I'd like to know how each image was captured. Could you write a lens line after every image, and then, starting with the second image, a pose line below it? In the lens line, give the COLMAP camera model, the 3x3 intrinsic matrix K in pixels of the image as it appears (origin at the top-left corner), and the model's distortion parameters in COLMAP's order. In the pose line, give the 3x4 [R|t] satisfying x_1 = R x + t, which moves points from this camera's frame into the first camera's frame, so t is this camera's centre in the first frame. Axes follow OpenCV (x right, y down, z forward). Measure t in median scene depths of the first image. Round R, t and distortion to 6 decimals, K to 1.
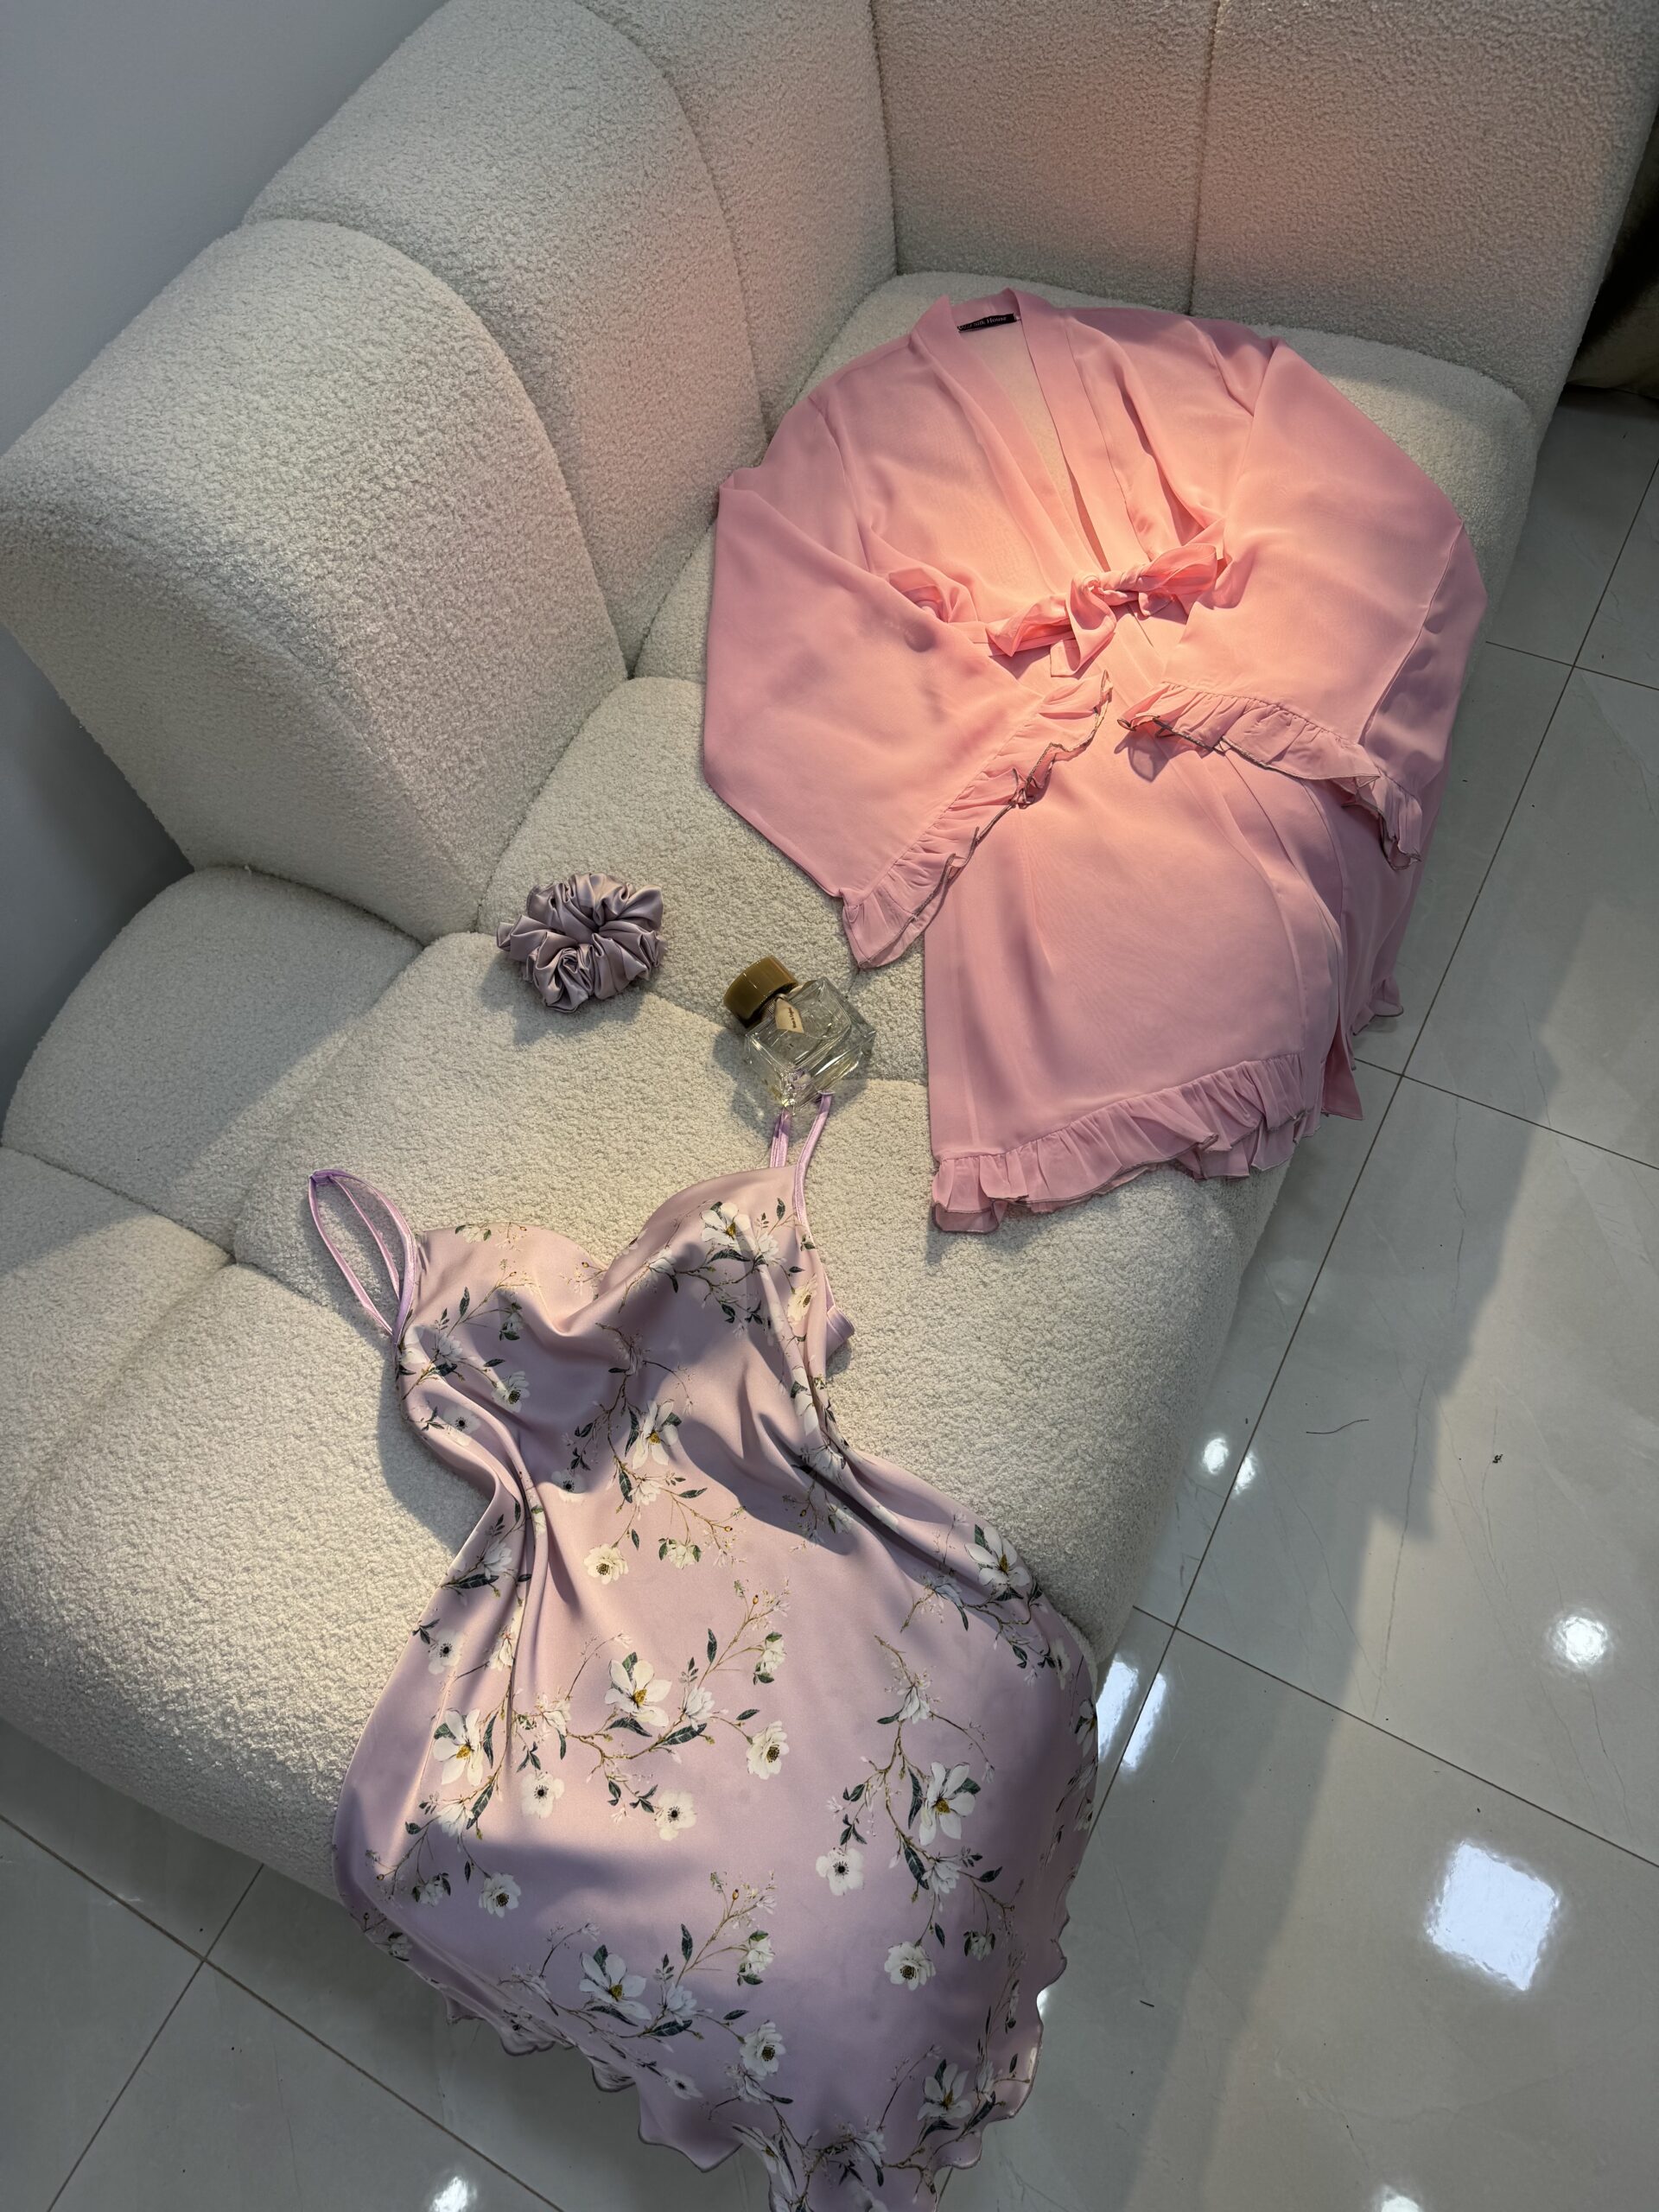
lens RADIAL K [[1564.1, 0, 838.4], [0, 1564.1, 1097.0], [0, 0, 1]] dist [0.021620, -0.029976]
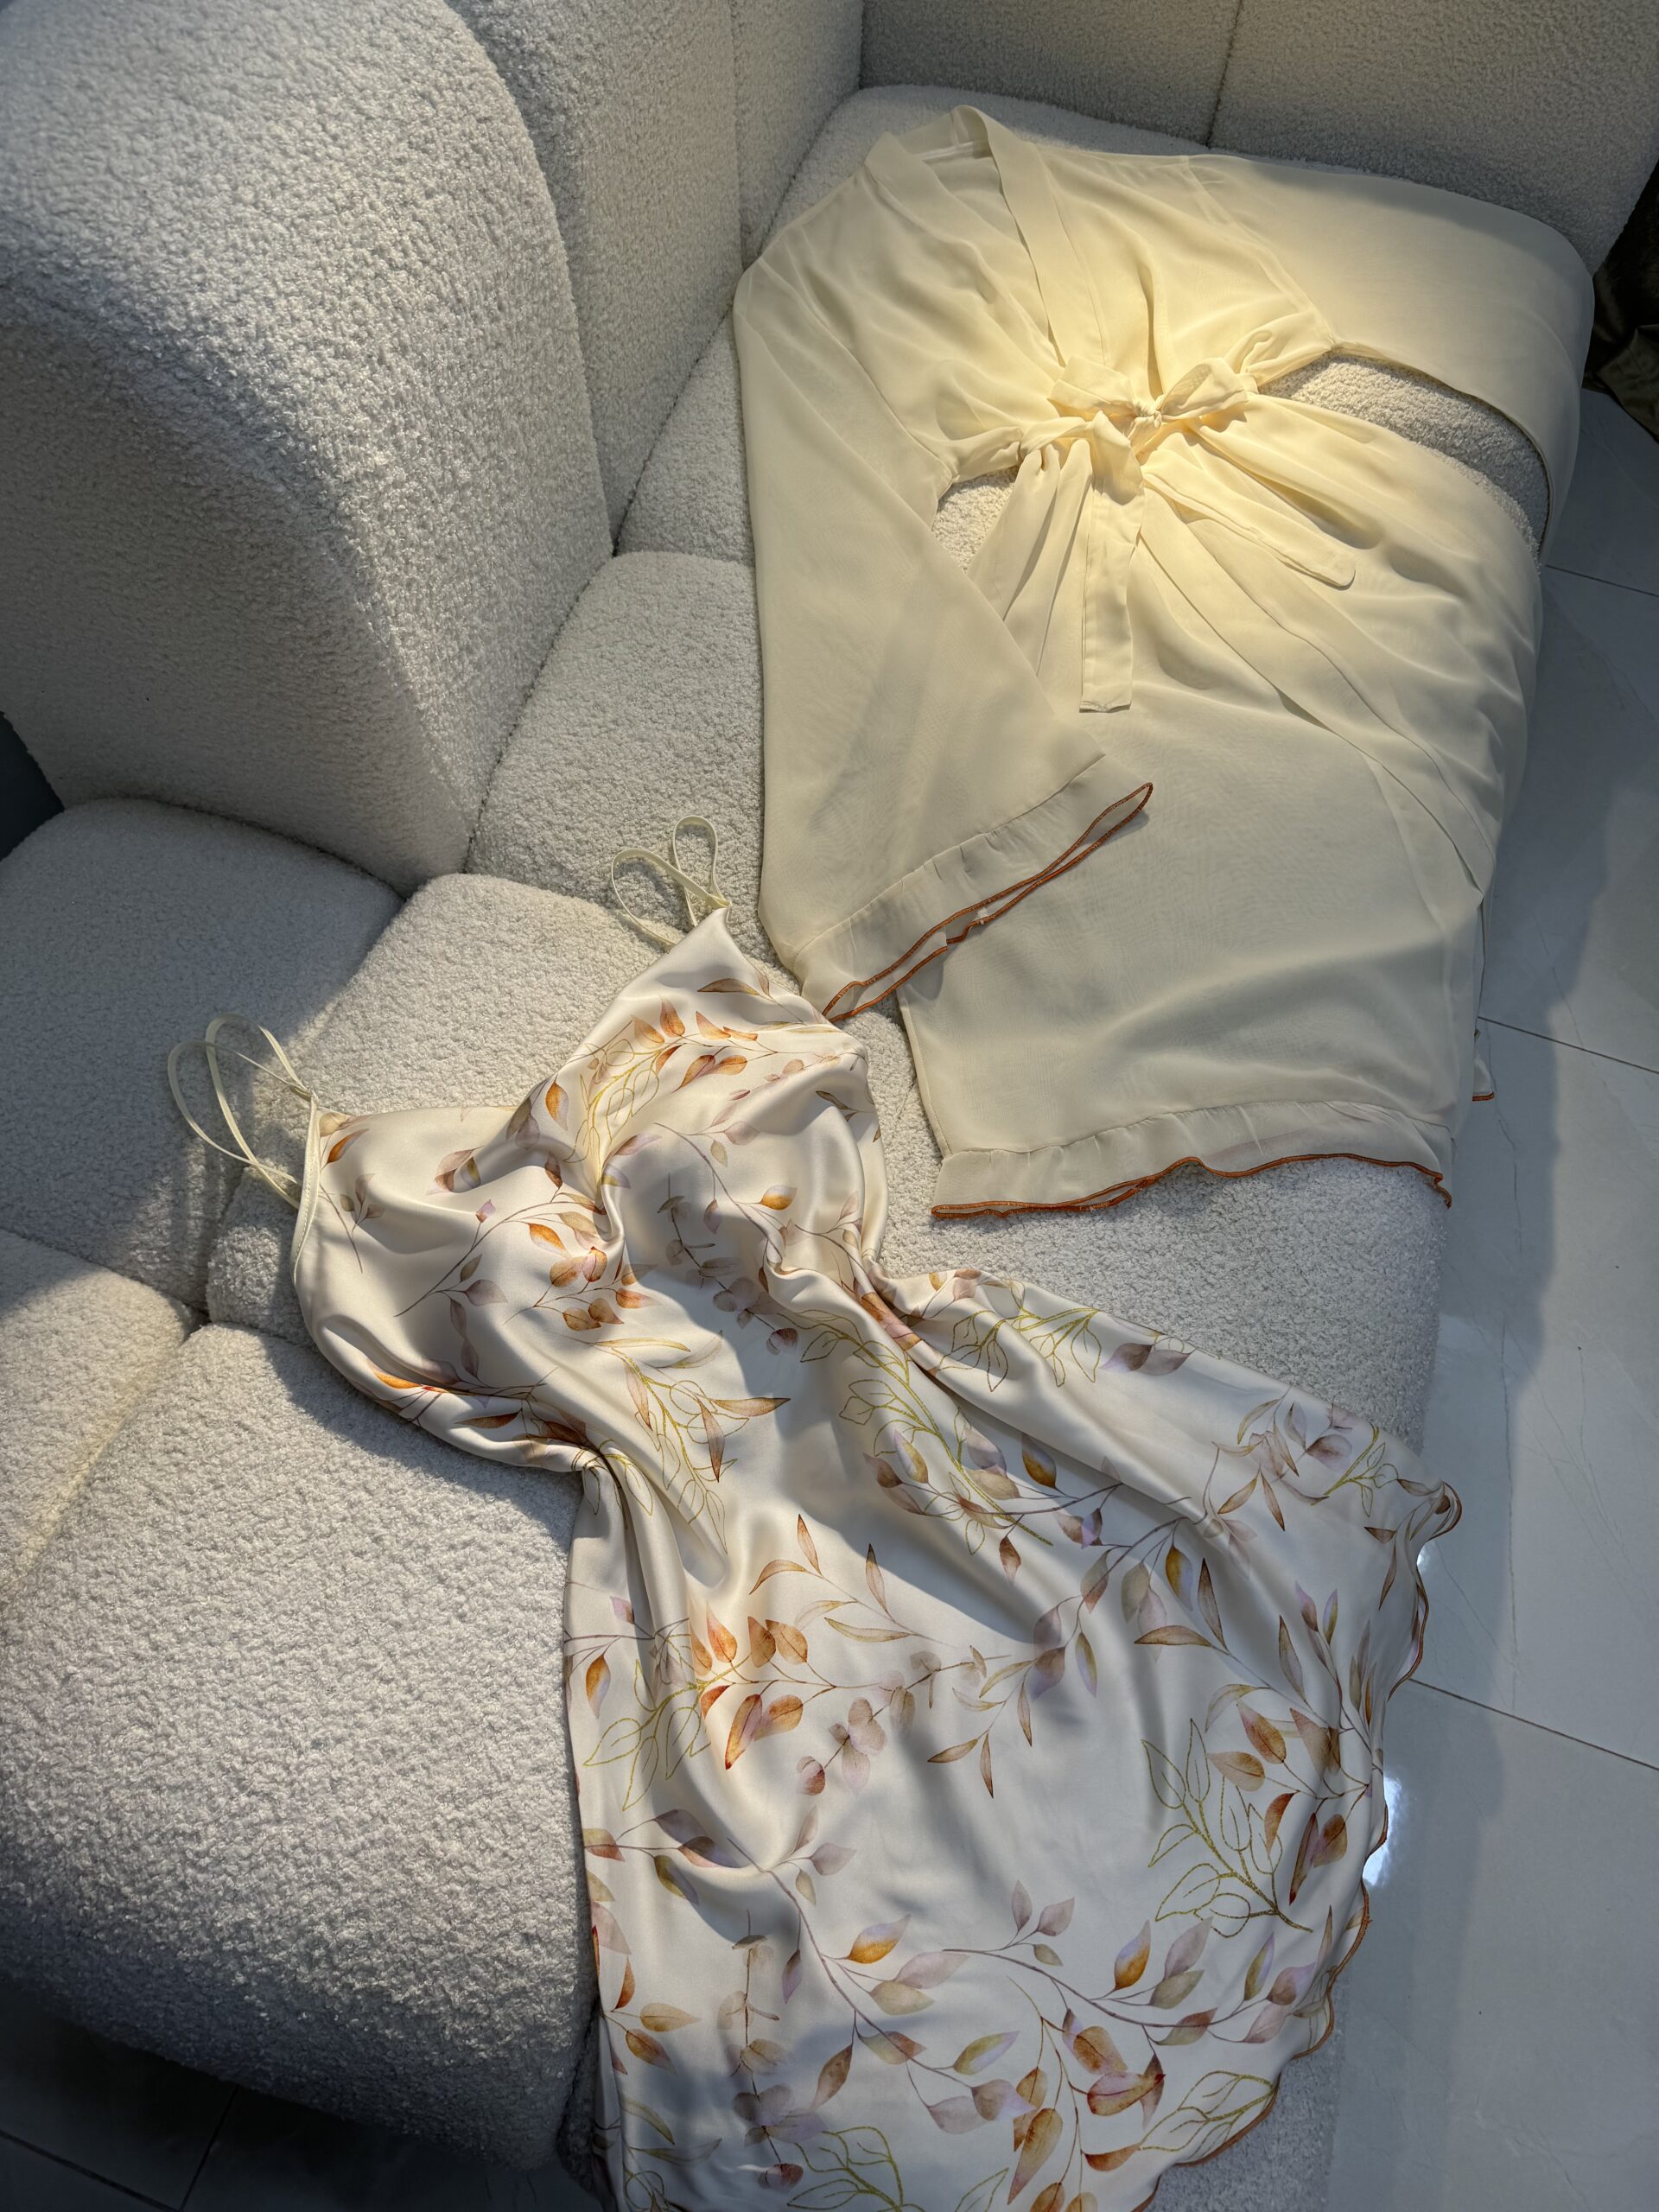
lens RADIAL K [[1564.1, 0, 833.3], [0, 1564.1, 1106.5], [0, 0, 1]] dist [0.021620, -0.029976]
pose [[0.983712, -0.052802, 0.171821, -0.214526], [0.045932, 0.997988, 0.043716, -0.015919], [-0.173784, -0.035112, 0.984158, 0.209753]]
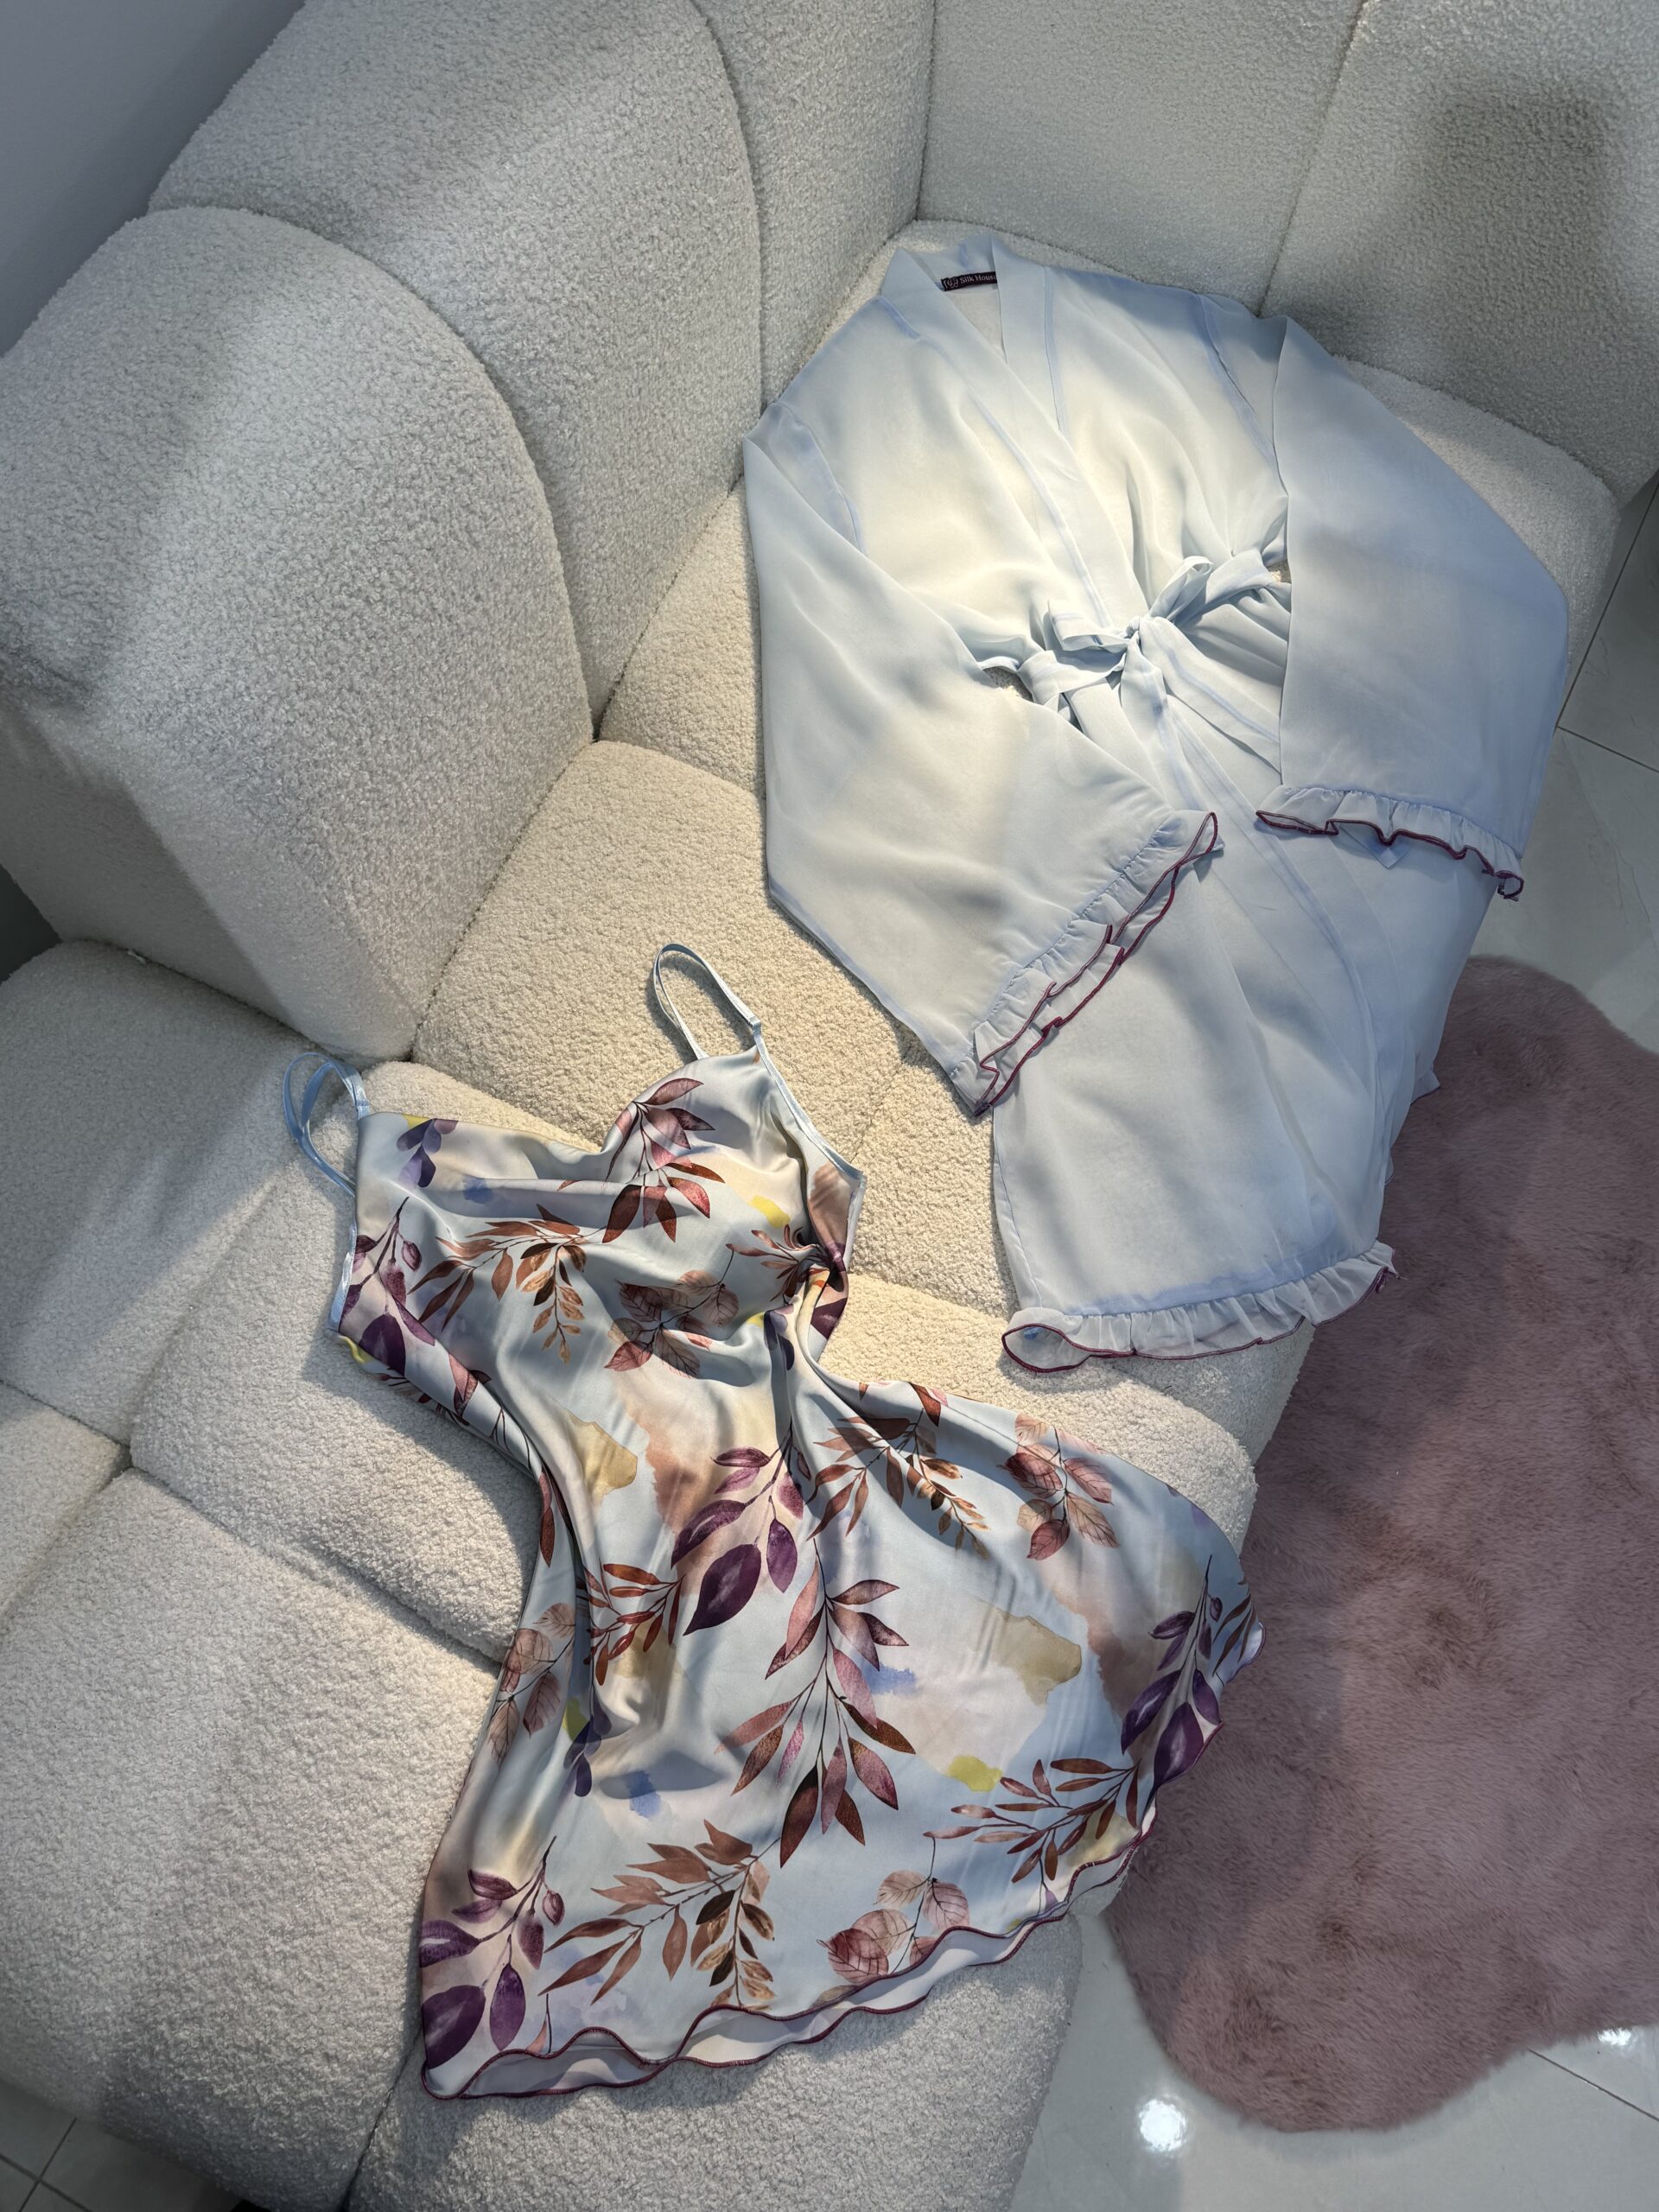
lens RADIAL K [[1700.6, 0, 836.8], [0, 1700.6, 1104.8], [0, 0, 1]] dist [0.041792, -0.061643]
pose [[0.989264, 0.059712, 0.133383, -0.139610], [-0.078011, 0.987566, 0.136479, -0.249589], [-0.123576, -0.145420, 0.981622, 0.058832]]
